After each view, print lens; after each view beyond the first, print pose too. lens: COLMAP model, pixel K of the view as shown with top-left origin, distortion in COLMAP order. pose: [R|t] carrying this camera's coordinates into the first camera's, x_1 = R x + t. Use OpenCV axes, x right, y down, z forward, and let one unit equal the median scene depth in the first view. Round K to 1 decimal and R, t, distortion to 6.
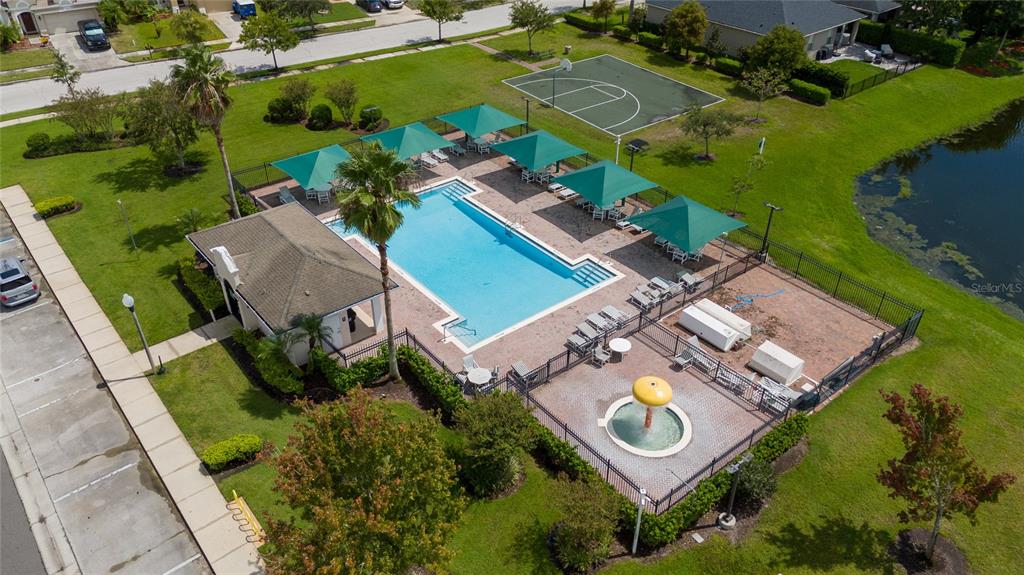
lens RADIAL K [[739.9, 0, 514.7], [0, 739.9, 289.1], [0, 0, 1]] dist [0.063621, -0.065369]
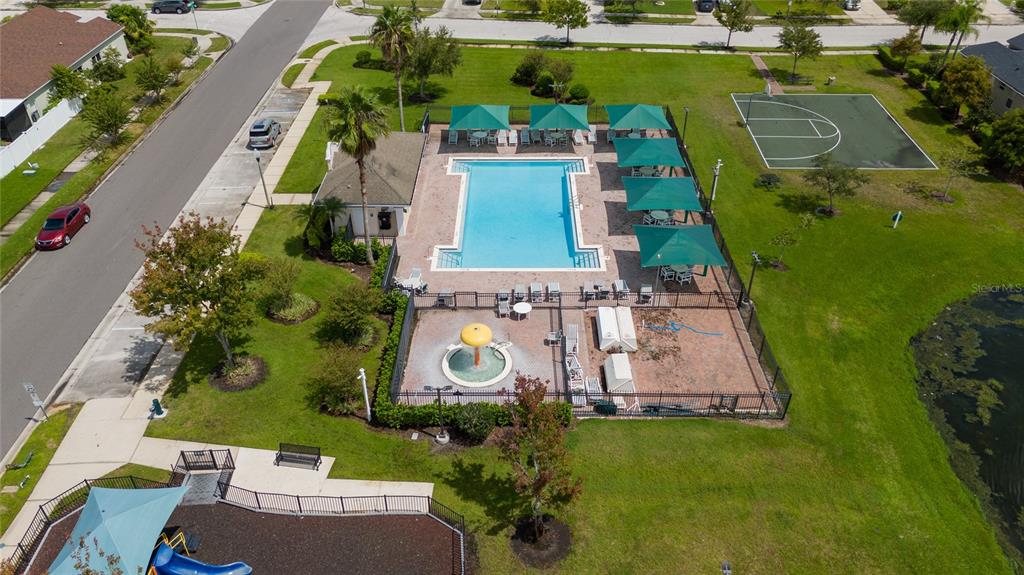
lens RADIAL K [[739.9, 0, 513.3], [0, 739.9, 286.9], [0, 0, 1]] dist [0.063621, -0.065369]
pose [[0.779979, 0.361128, -0.511097, 0.355046], [-0.354979, 0.927909, 0.113908, -0.041511], [0.515386, 0.092583, 0.851942, -0.008081]]
